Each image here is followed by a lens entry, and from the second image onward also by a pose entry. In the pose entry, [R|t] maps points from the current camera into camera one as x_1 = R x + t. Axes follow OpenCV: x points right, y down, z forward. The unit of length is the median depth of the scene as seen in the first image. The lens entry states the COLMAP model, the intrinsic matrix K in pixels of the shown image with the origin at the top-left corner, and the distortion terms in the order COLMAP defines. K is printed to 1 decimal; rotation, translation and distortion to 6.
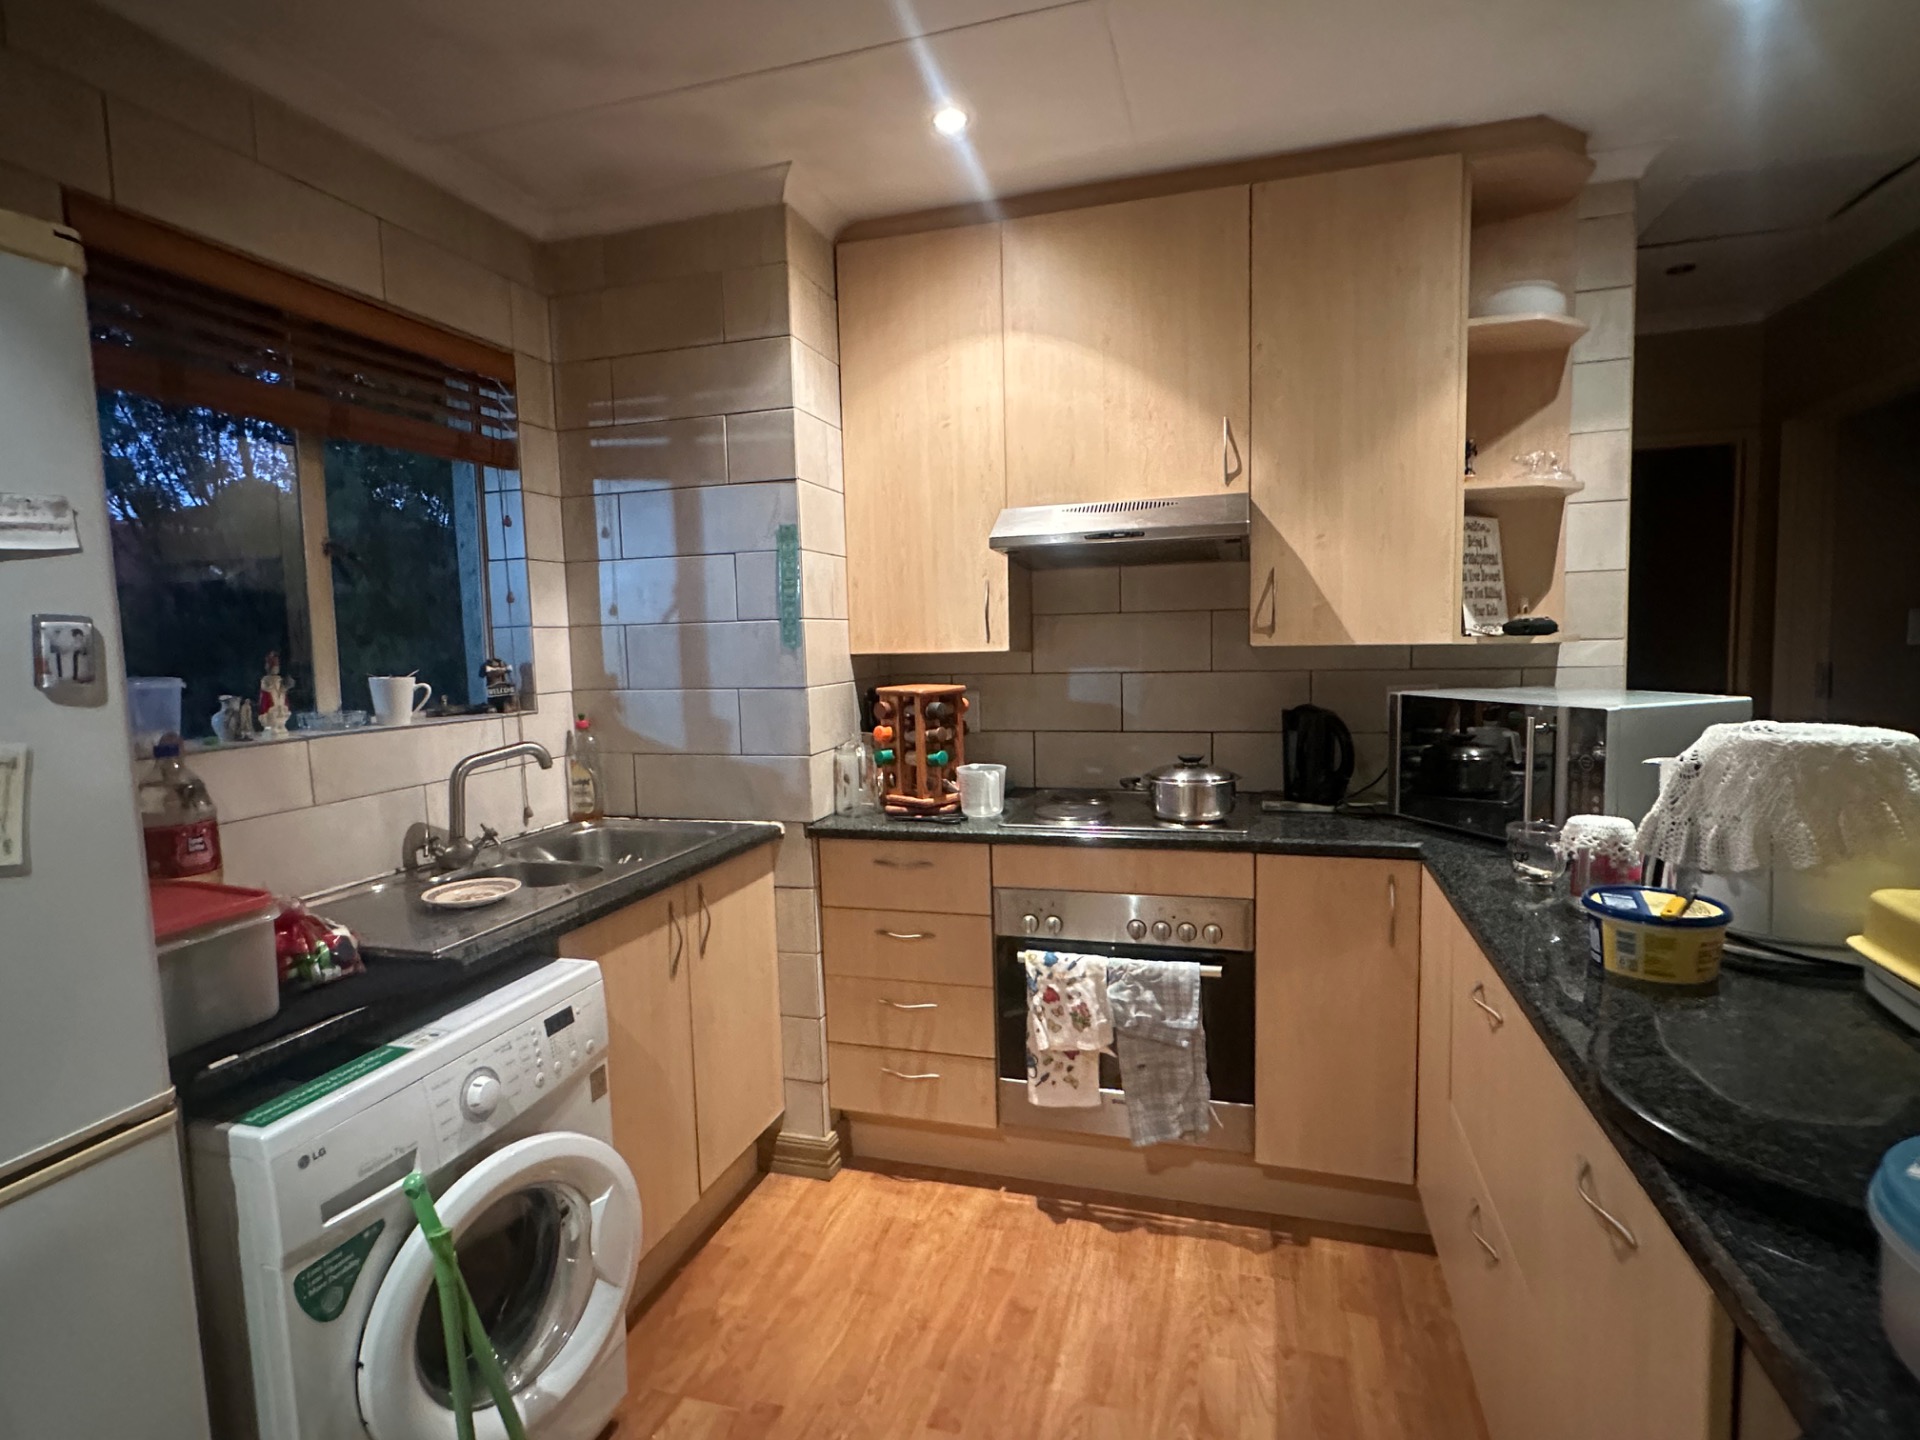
lens RADIAL K [[955.8, 0, 959.0], [0, 955.8, 725.0], [0, 0, 1]] dist [-0.001597, 0.000586]
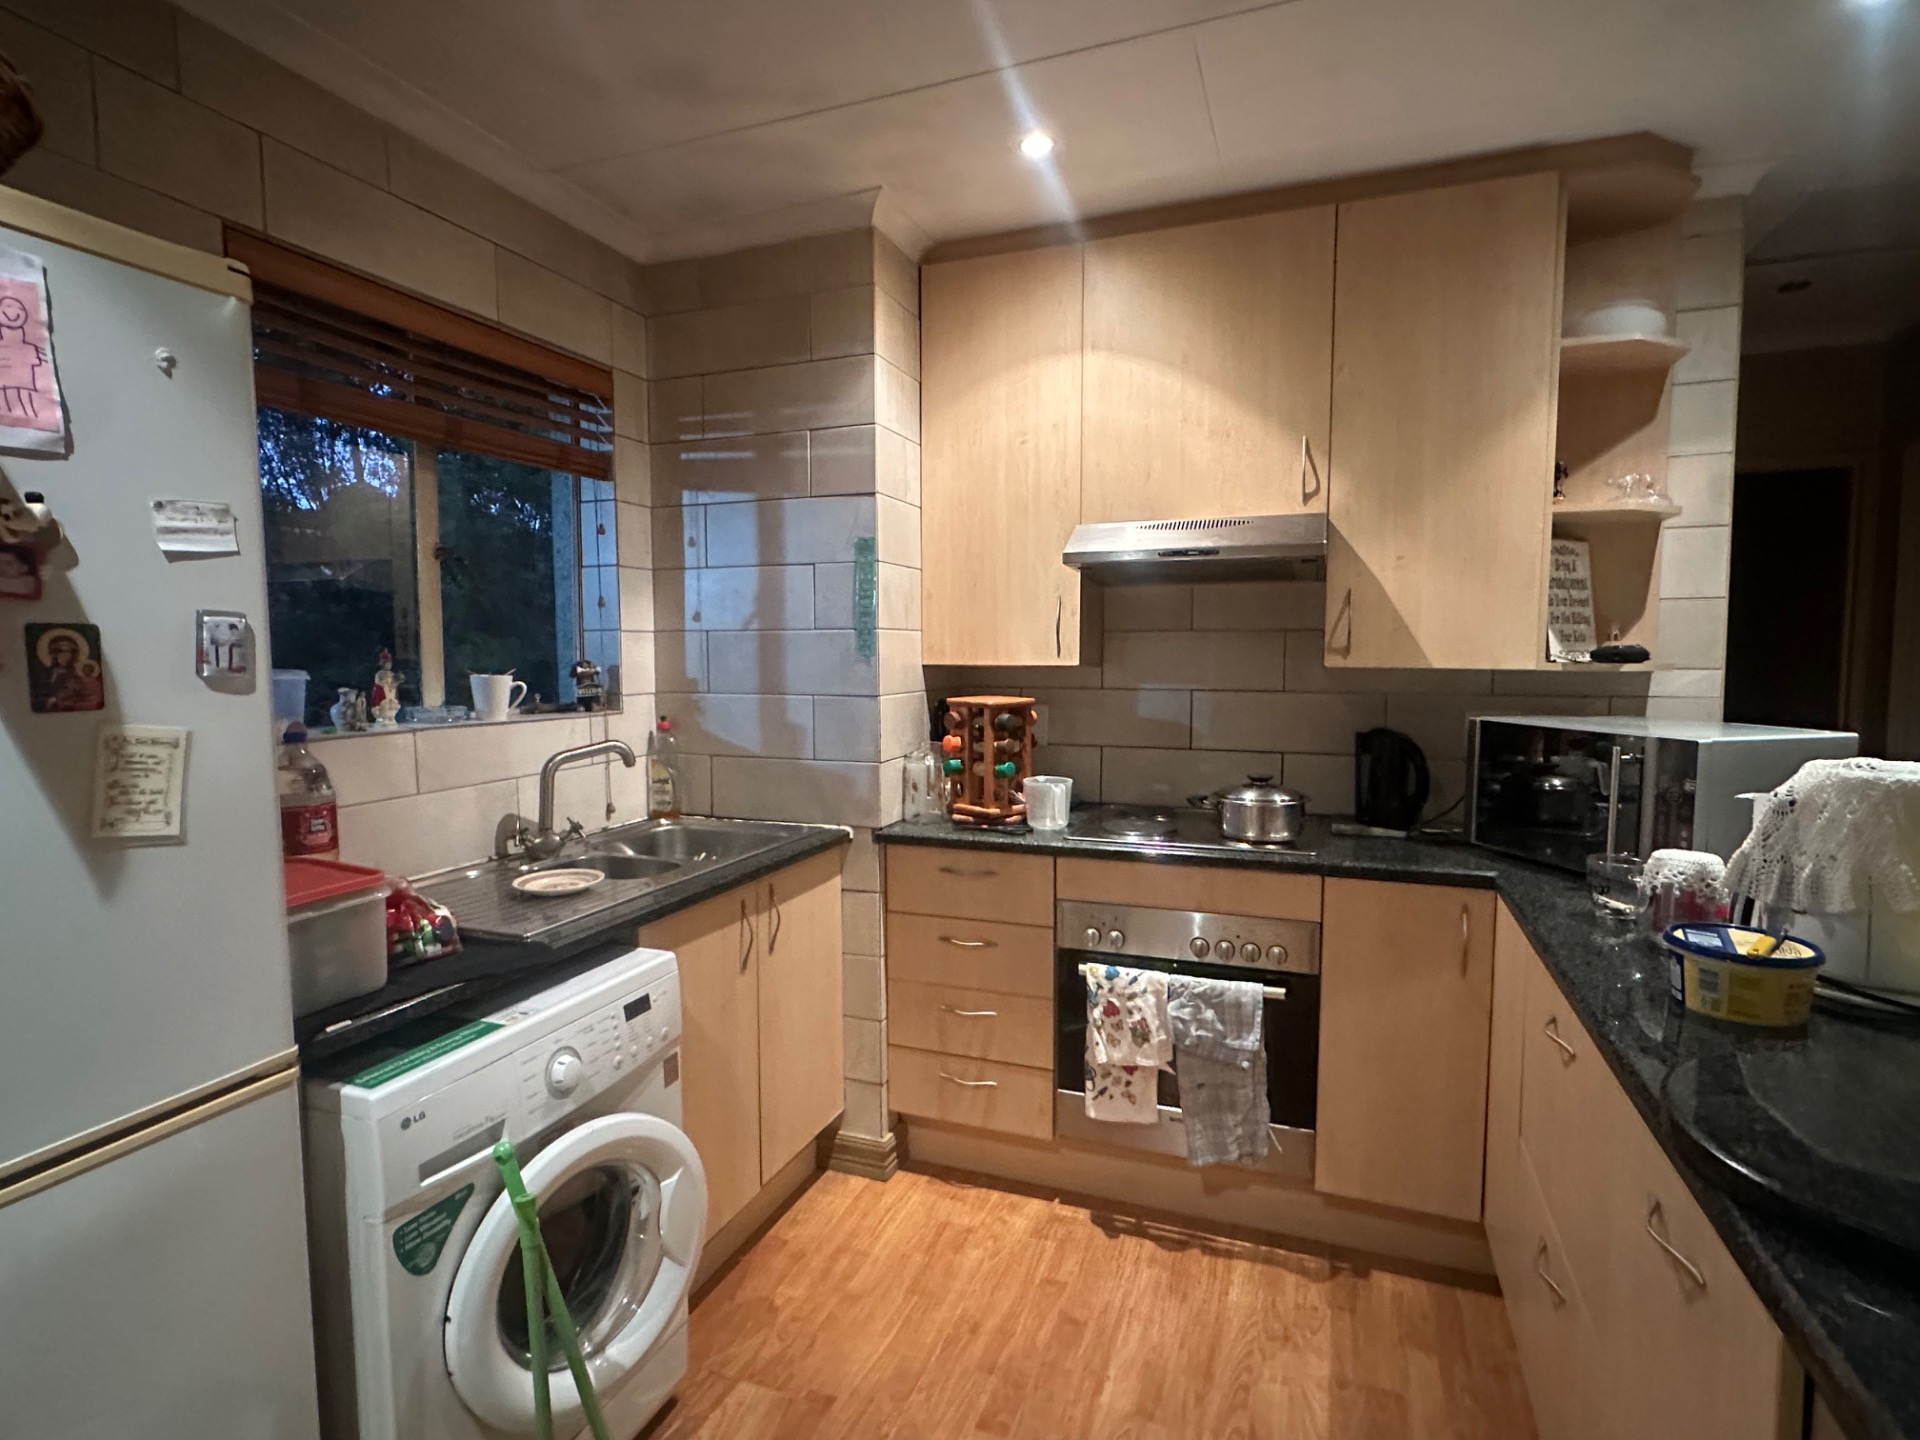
lens RADIAL K [[957.2, 0, 956.2], [0, 957.2, 726.3], [0, 0, 1]] dist [-0.001145, 0.000342]
pose [[0.996958, 0.030155, -0.071868, -0.002612], [-0.030986, 0.999465, -0.010474, 0.001526], [0.071514, 0.012669, 0.997359, -0.017587]]
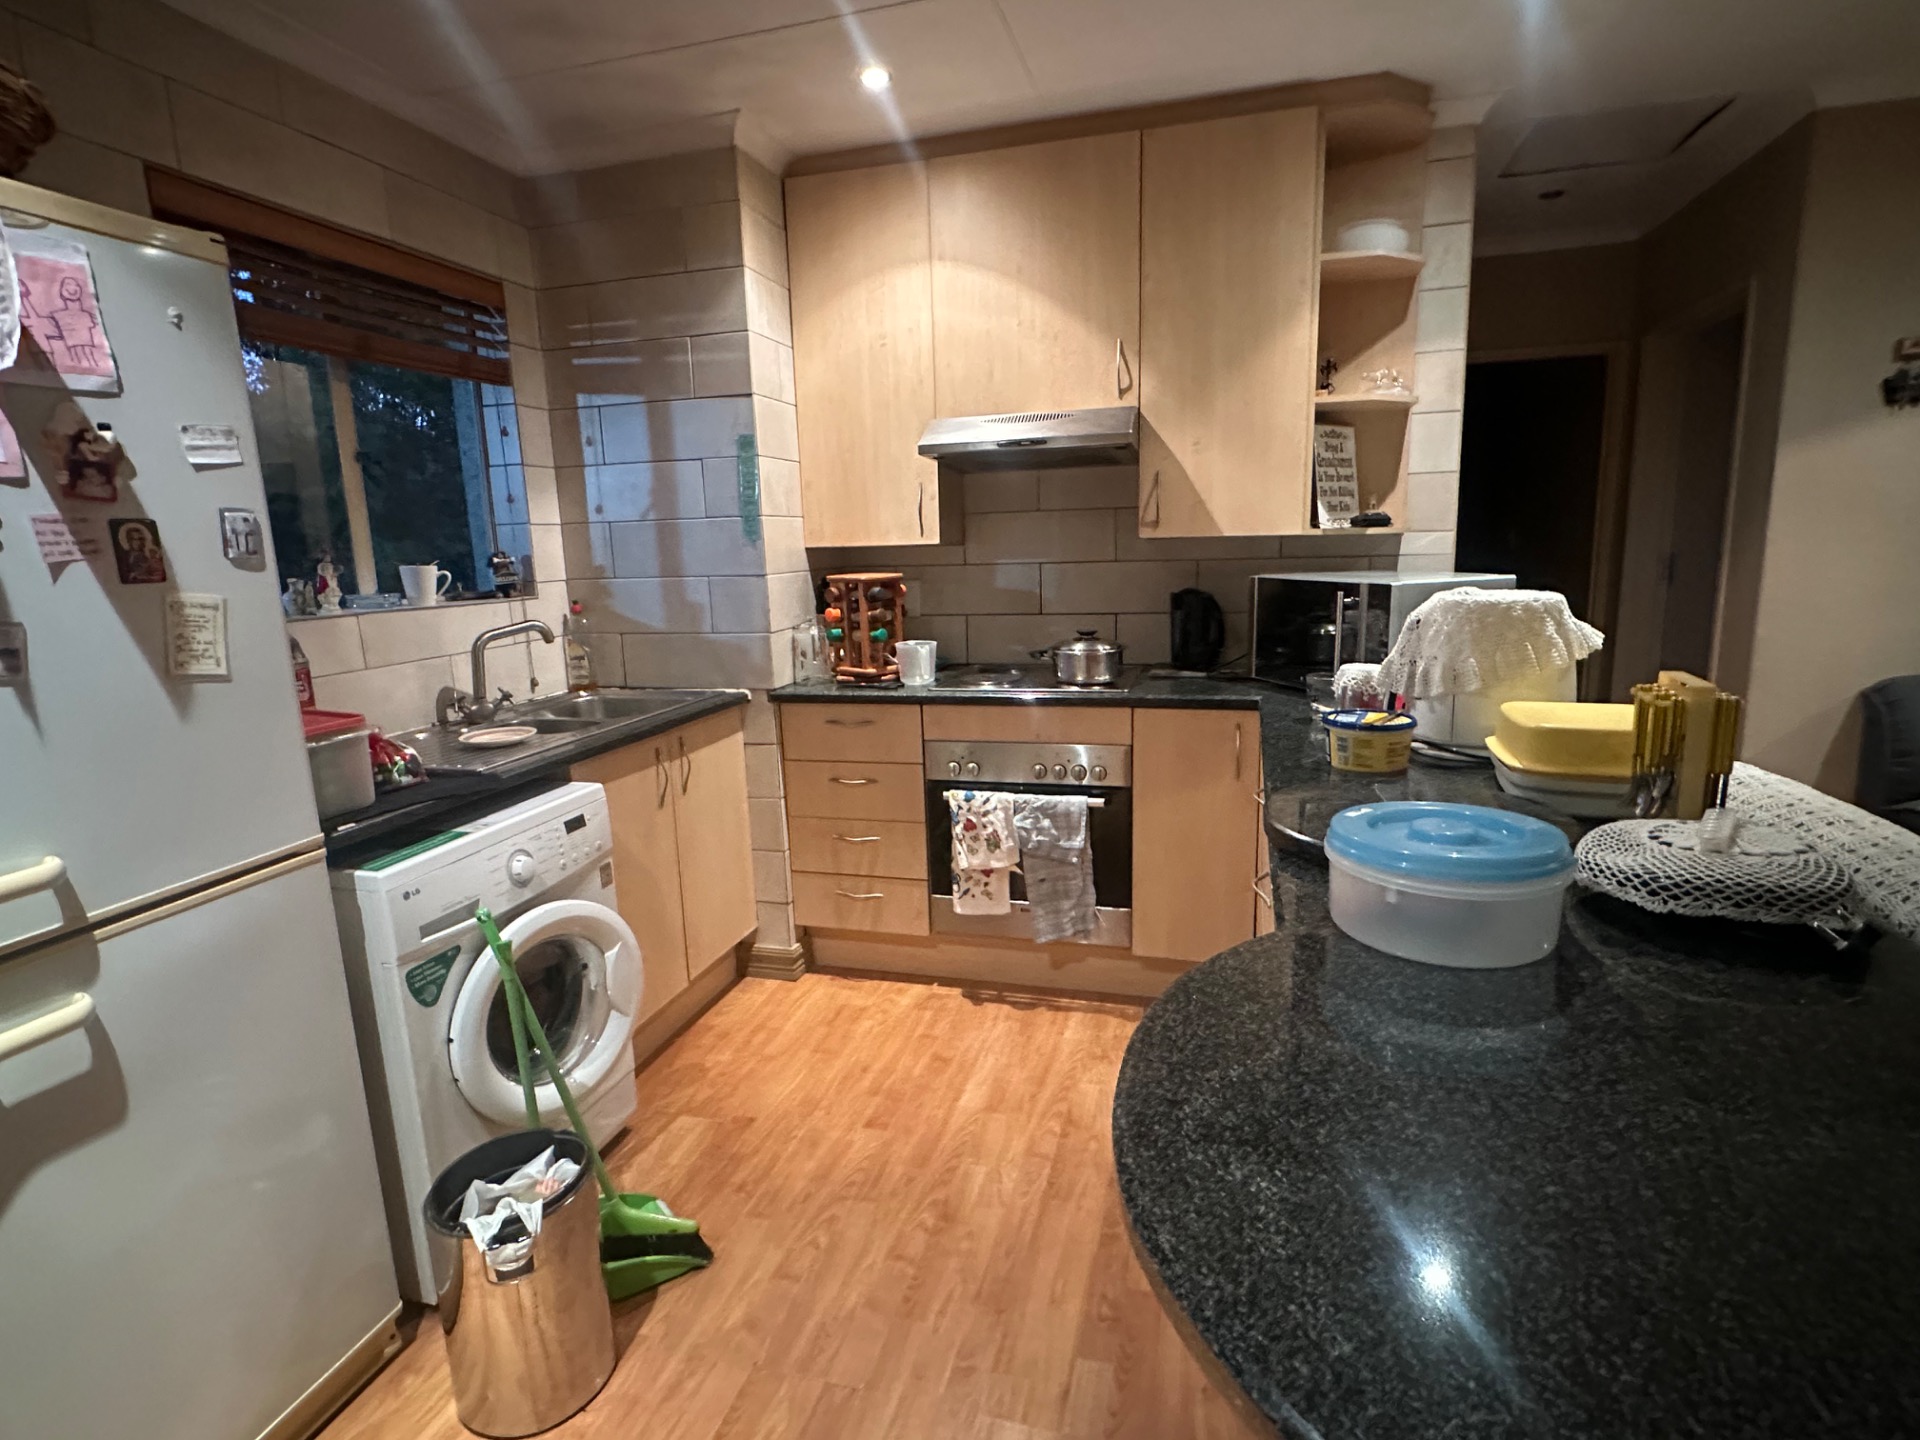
lens RADIAL K [[958.0, 0, 959.2], [0, 958.0, 724.4], [0, 0, 1]] dist [-0.001327, 0.000222]
pose [[0.999870, -0.006808, 0.014614, 0.064764], [0.005353, 0.995230, 0.097409, 0.032648], [-0.015207, -0.097318, 0.995137, -0.215112]]
